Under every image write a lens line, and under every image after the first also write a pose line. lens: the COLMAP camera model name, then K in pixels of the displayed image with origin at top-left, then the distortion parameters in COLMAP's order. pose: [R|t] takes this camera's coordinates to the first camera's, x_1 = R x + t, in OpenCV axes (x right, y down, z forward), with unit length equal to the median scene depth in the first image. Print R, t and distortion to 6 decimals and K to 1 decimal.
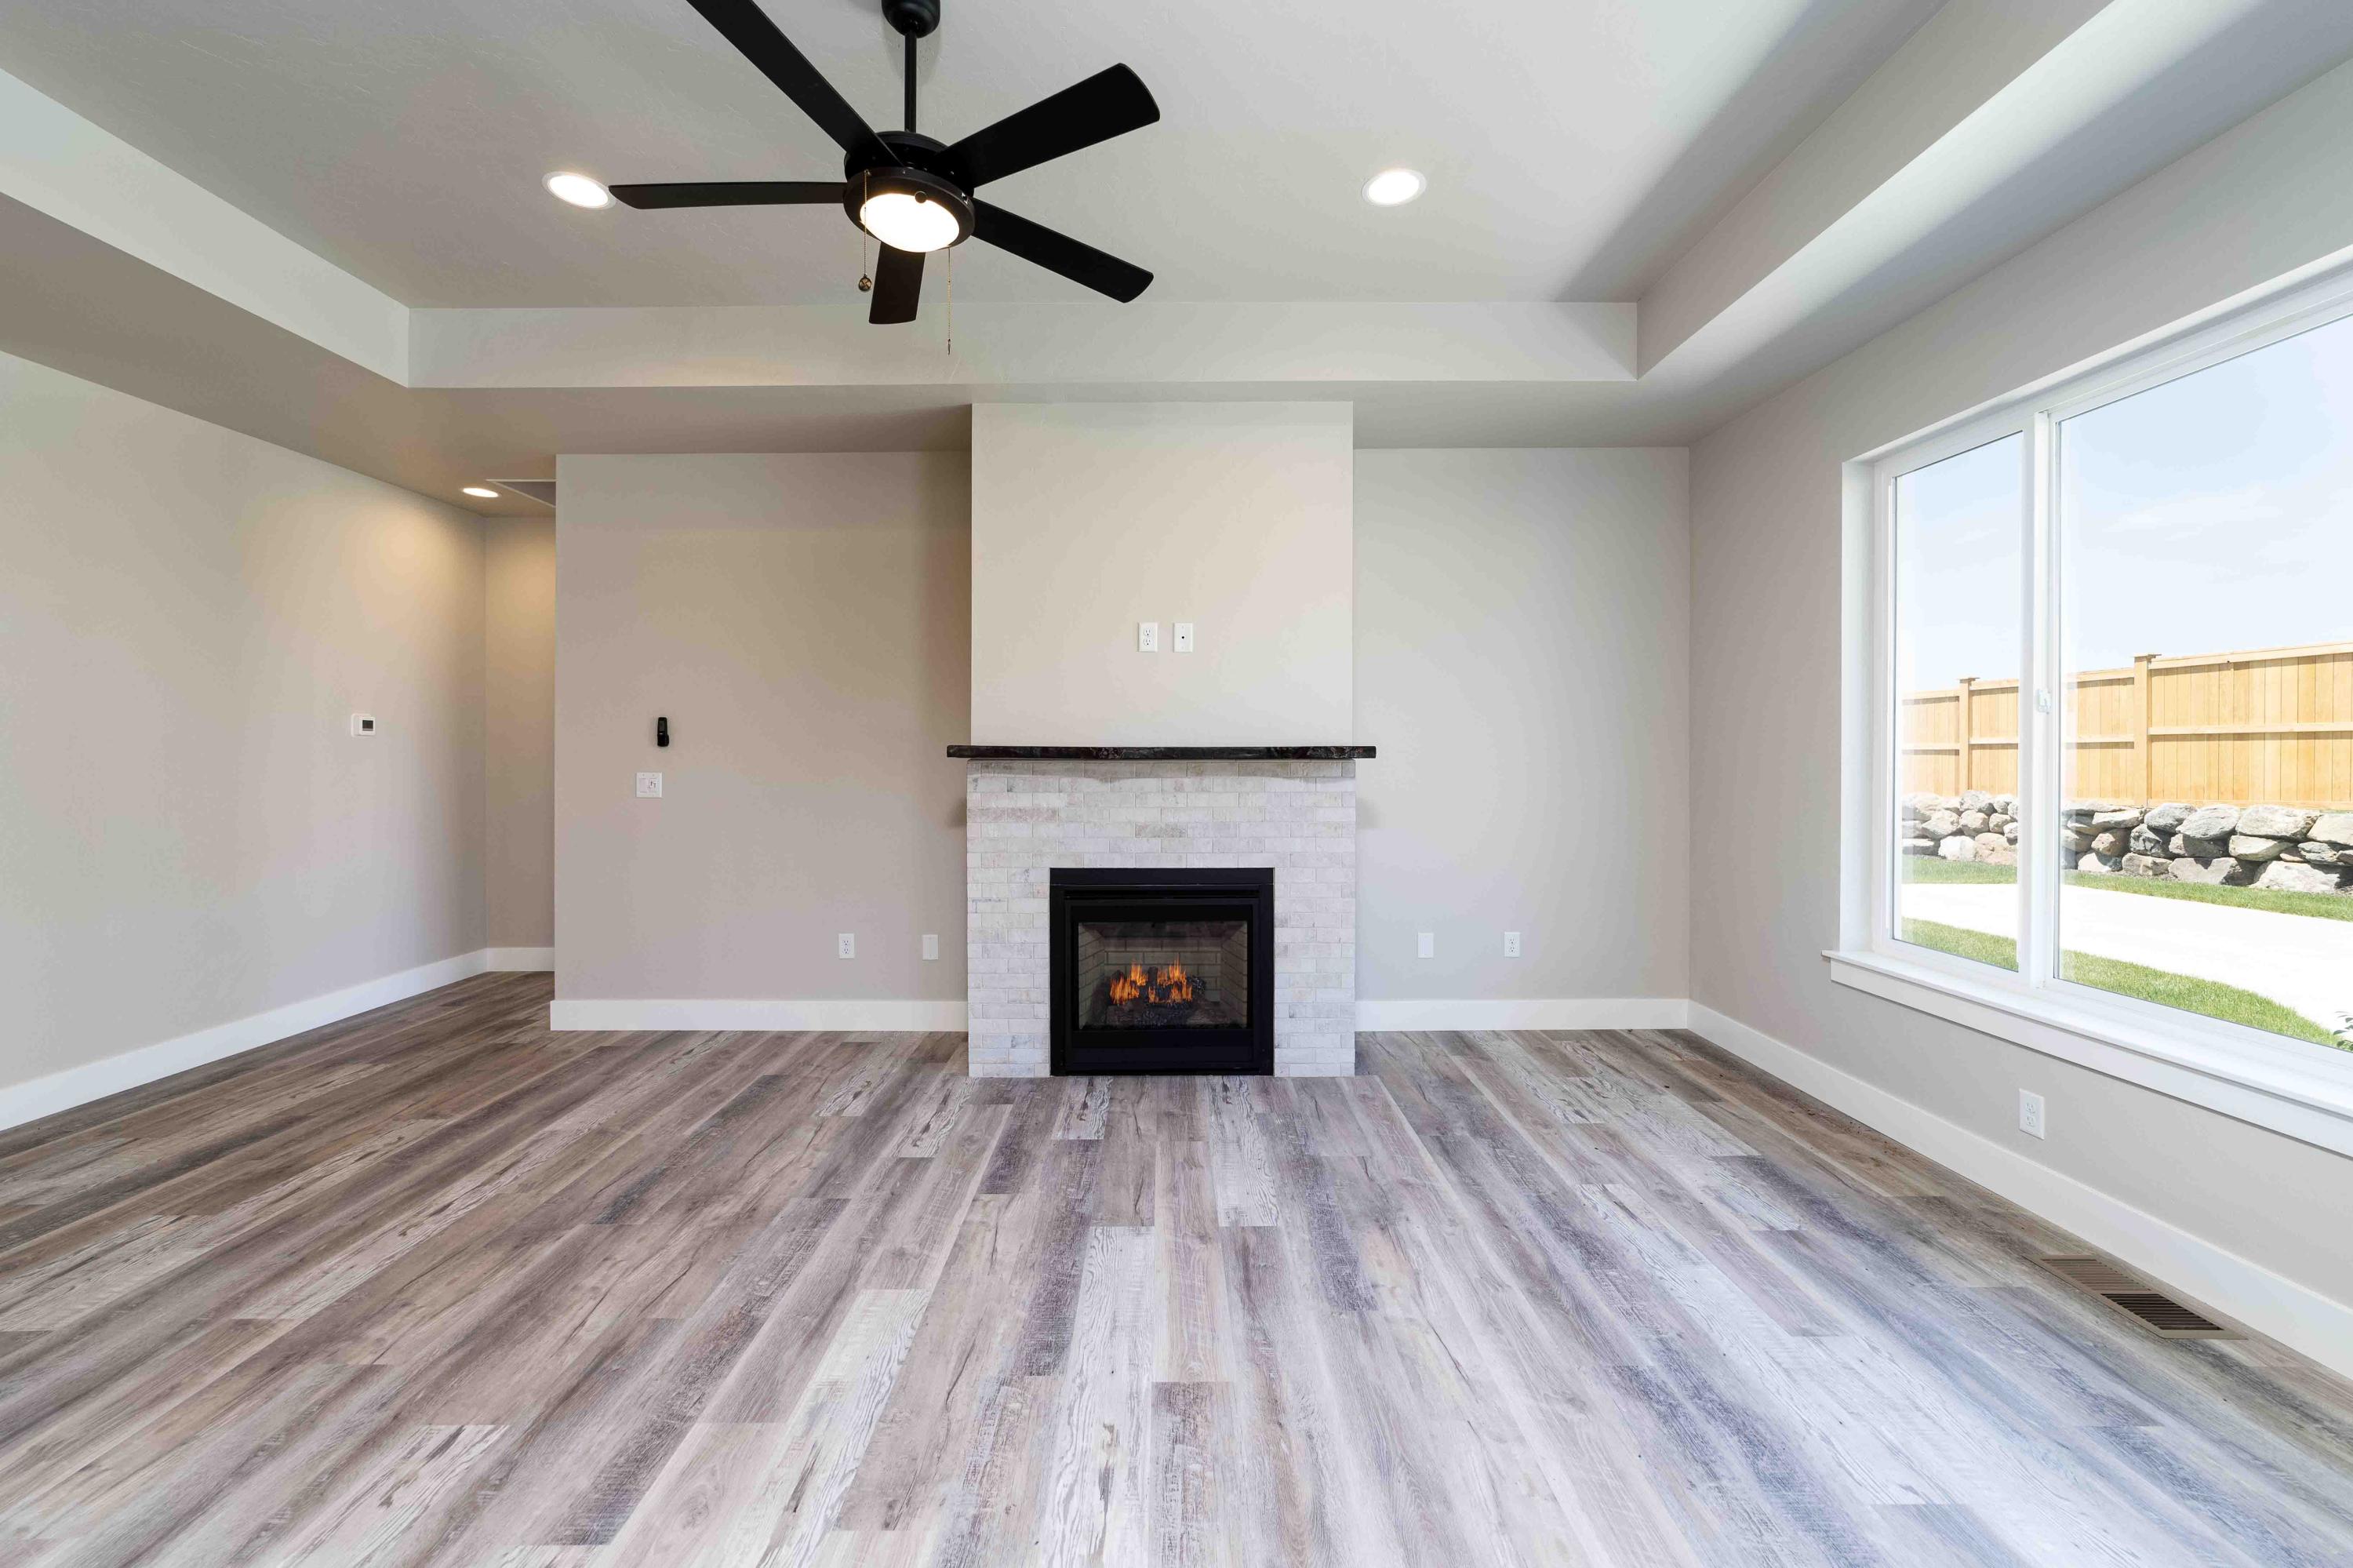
lens RADIAL K [[949.5, 0, 1165.5], [0, 949.5, 761.6], [0, 0, 1]] dist [0.003328, 0.000446]
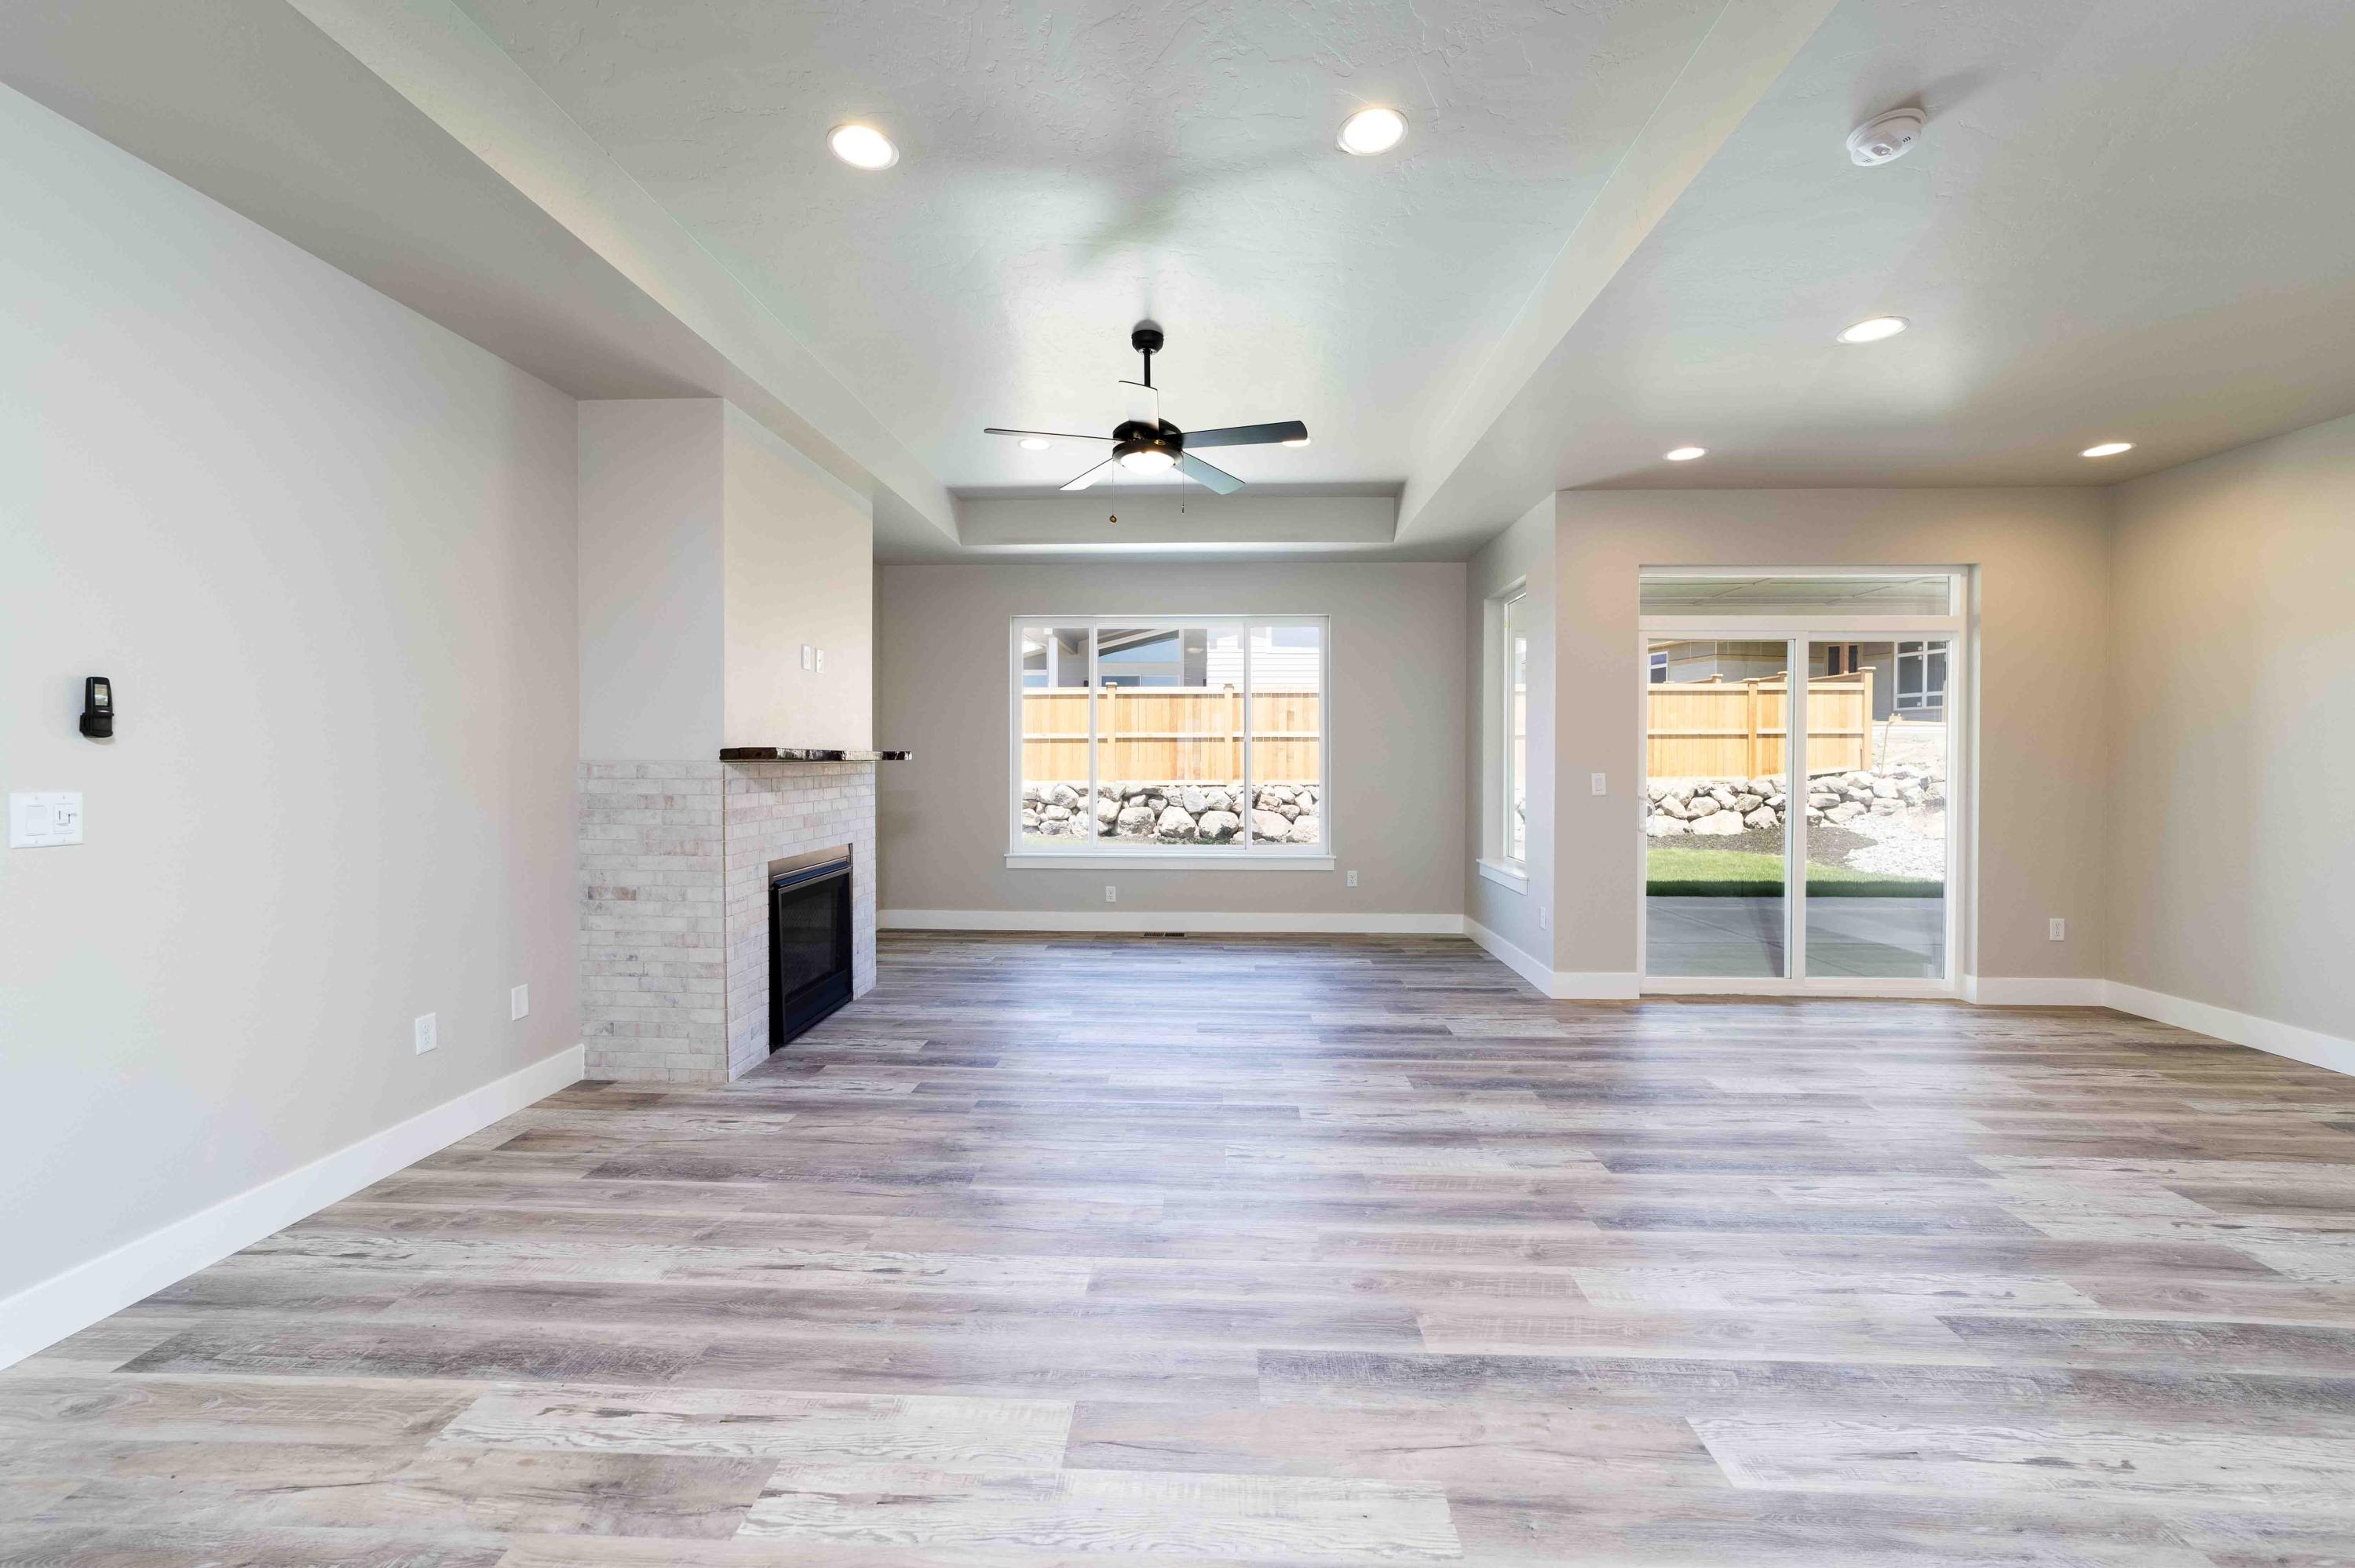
lens RADIAL K [[920.8, 0, 1177.2], [0, 920.8, 769.3], [0, 0, 1]] dist [0.000968, 0.000131]
pose [[0.033089, -0.011708, 0.999384, -1.367405], [0.004922, 0.999921, 0.011551, -0.003597], [-0.999440, 0.004537, 0.033144, 0.597698]]
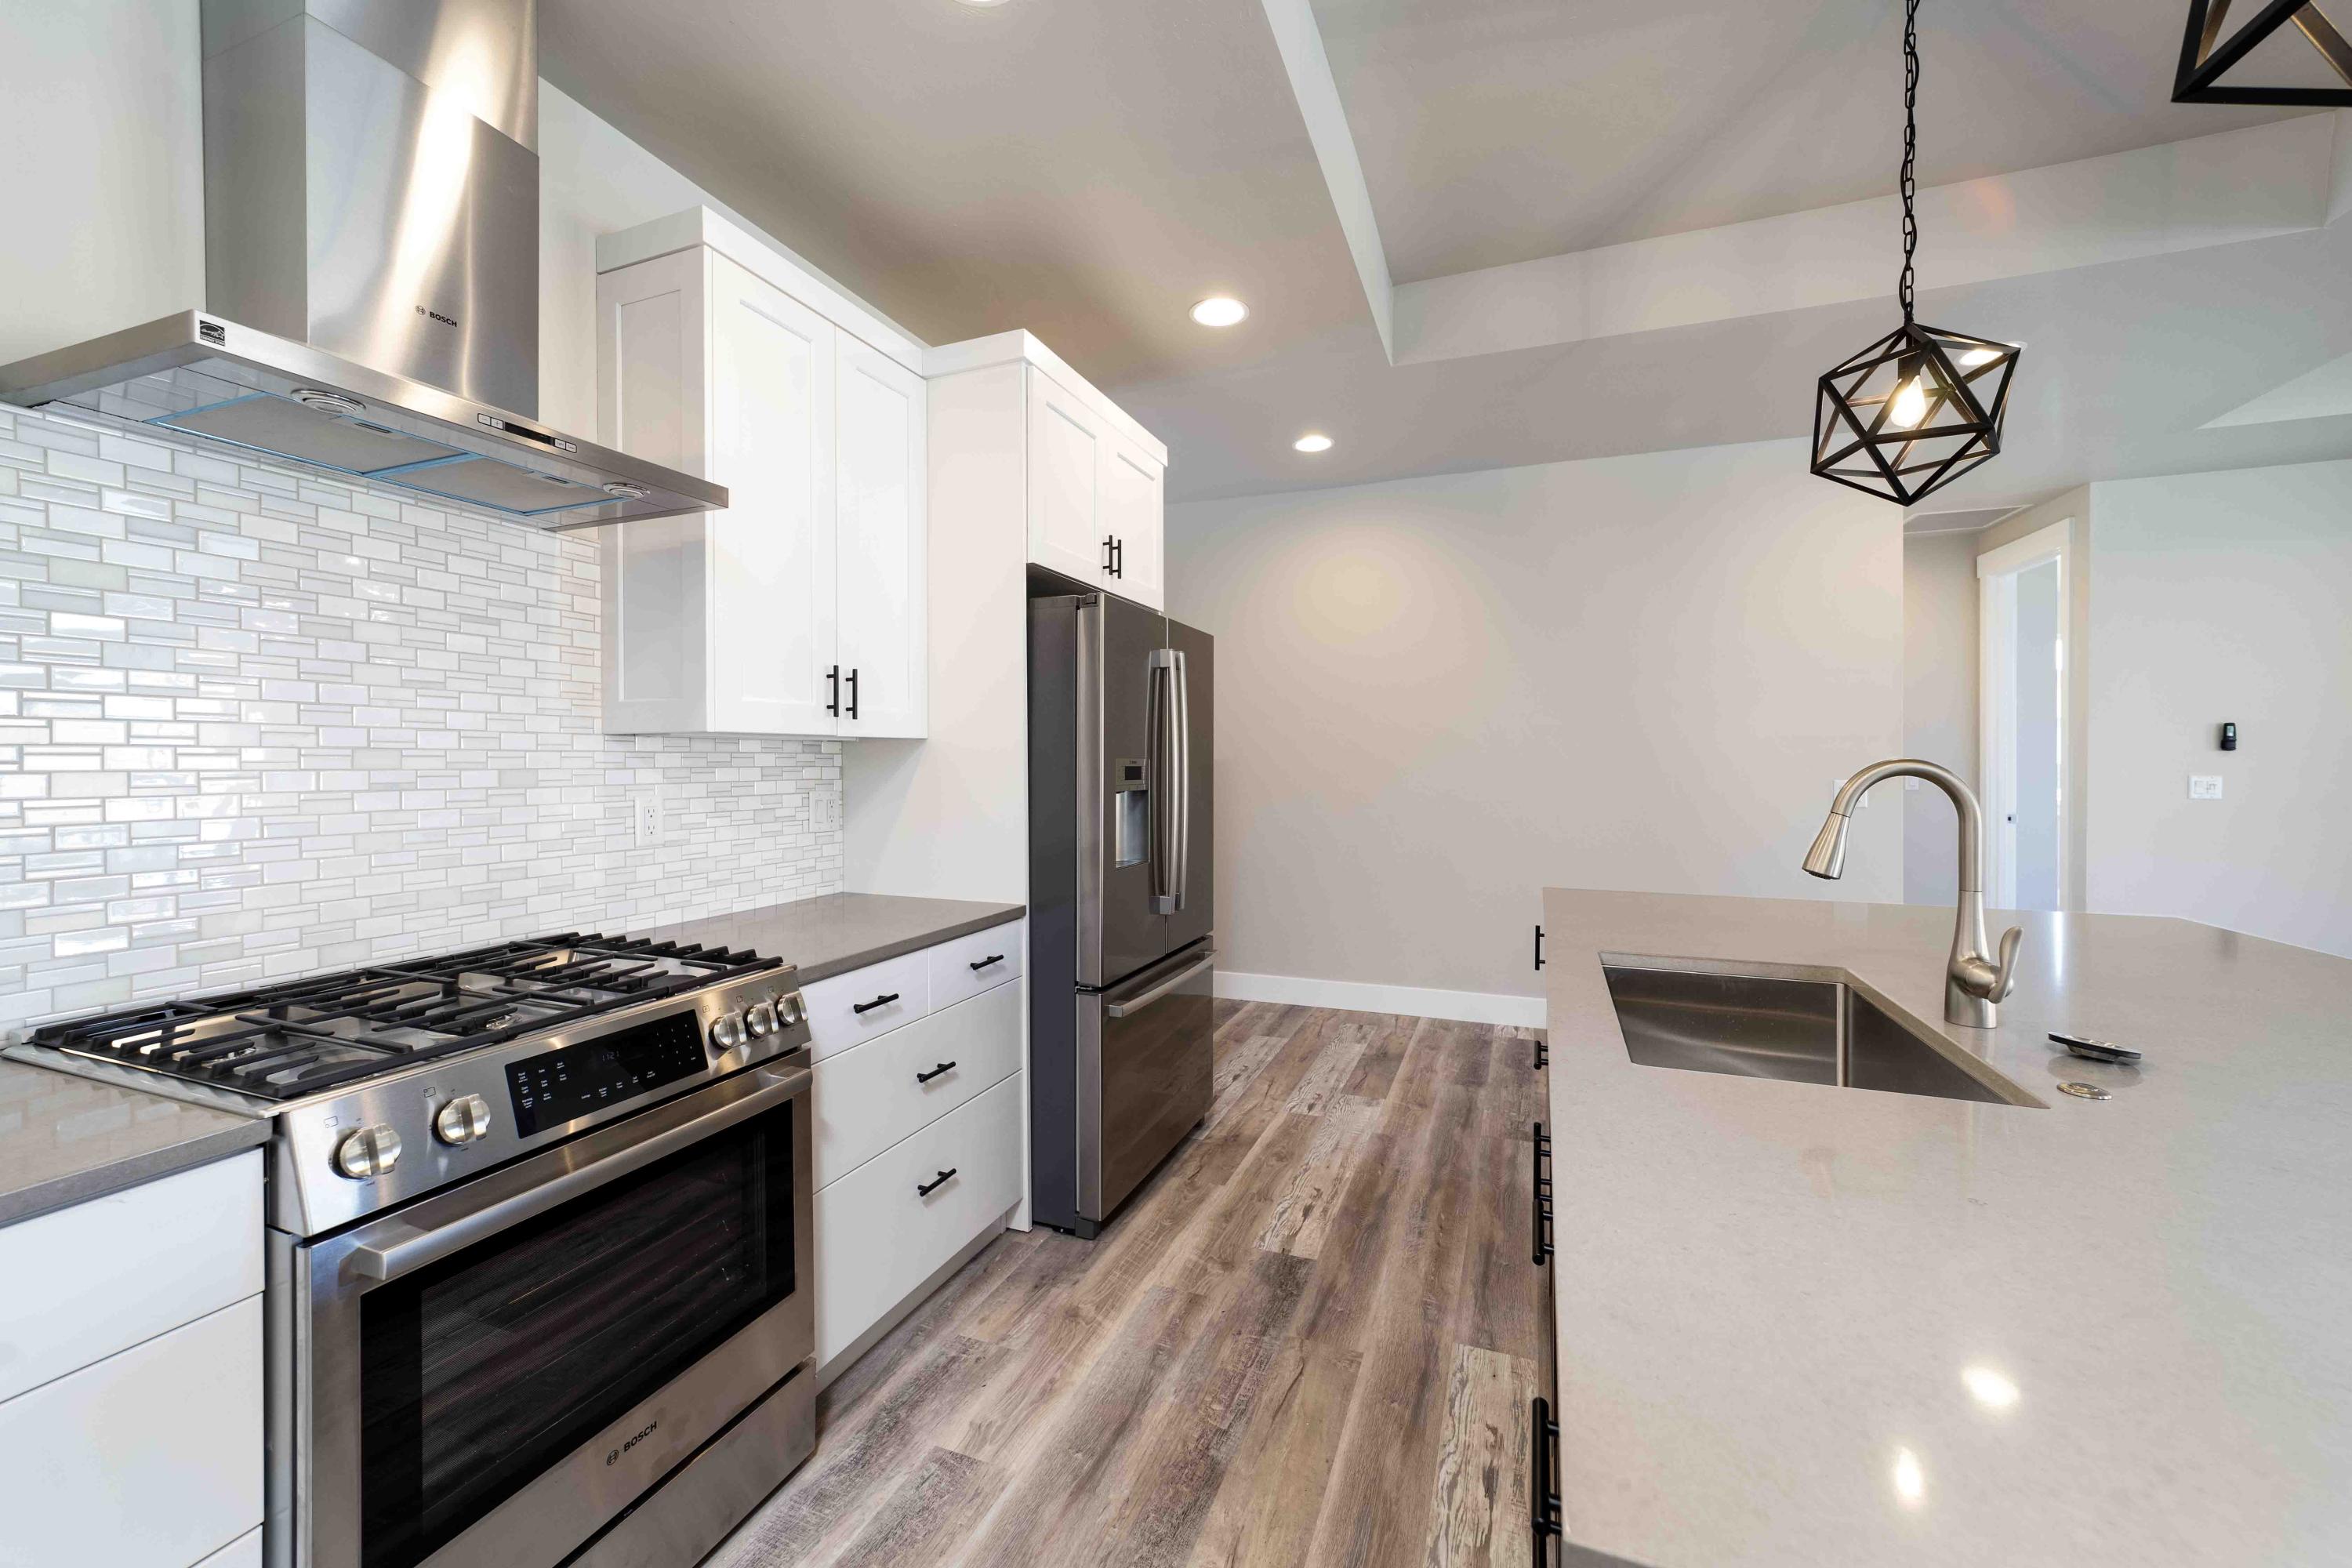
lens RADIAL K [[917.1, 0, 1182.7], [0, 917.1, 779.9], [0, 0, 1]] dist [-0.001703, 0.000120]
pose [[0.936696, 0.009444, -0.350016, -1.752771], [-0.003537, 0.999840, 0.017513, 0.003358], [0.350126, -0.015167, 0.936580, -0.498980]]
